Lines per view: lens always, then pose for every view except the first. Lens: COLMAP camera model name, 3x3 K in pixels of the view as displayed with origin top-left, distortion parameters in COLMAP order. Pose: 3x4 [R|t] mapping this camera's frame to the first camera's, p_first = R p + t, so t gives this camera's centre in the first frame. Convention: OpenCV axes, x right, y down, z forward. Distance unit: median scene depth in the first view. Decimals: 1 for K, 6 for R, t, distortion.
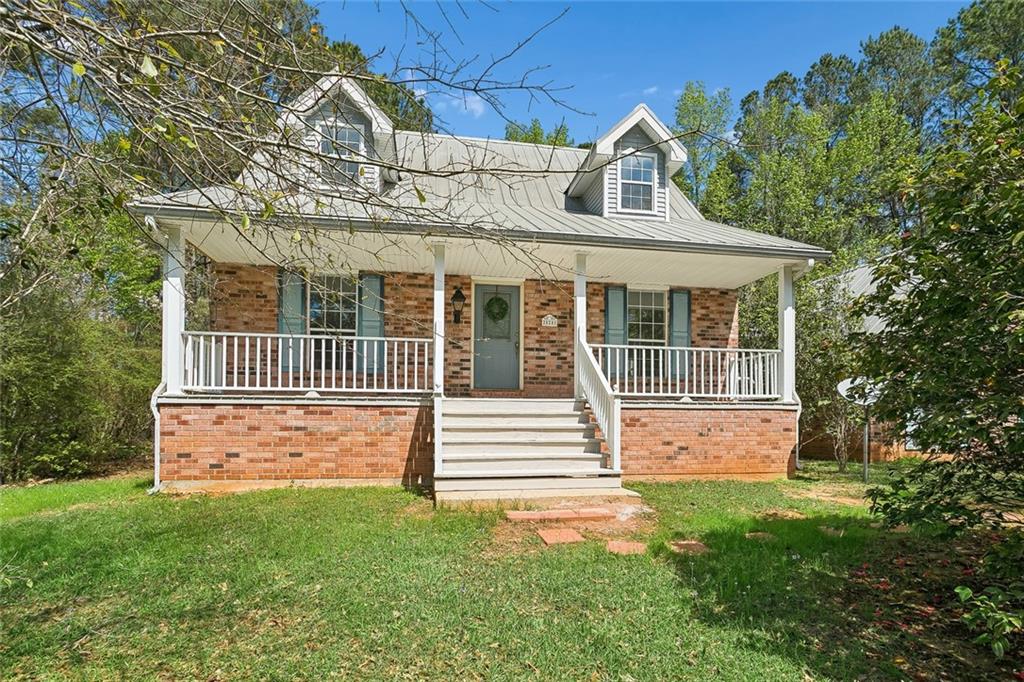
lens RADIAL K [[498.4, 0, 513.8], [0, 498.4, 343.0], [0, 0, 1]] dist [0.001073, 0.000327]
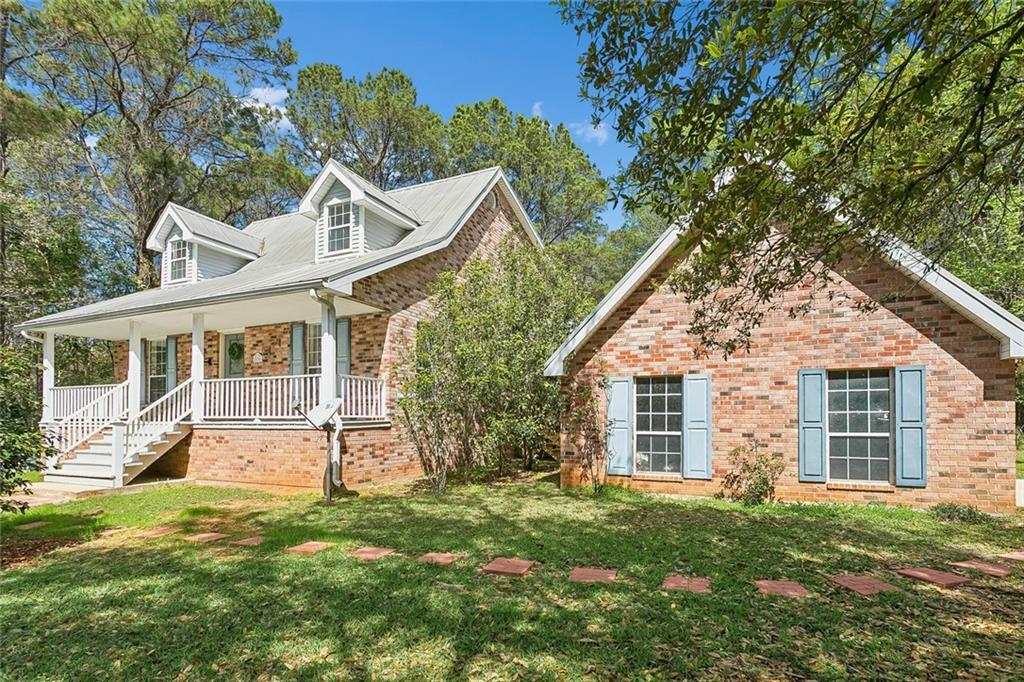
lens RADIAL K [[498.4, 0, 514.9], [0, 498.4, 338.7], [0, 0, 1]] dist [0.001073, 0.000327]
pose [[0.836862, -0.096814, -0.538785, 1.251494], [0.089044, 0.995203, -0.040521, 0.016759], [0.540123, -0.014065, 0.841468, 0.269773]]
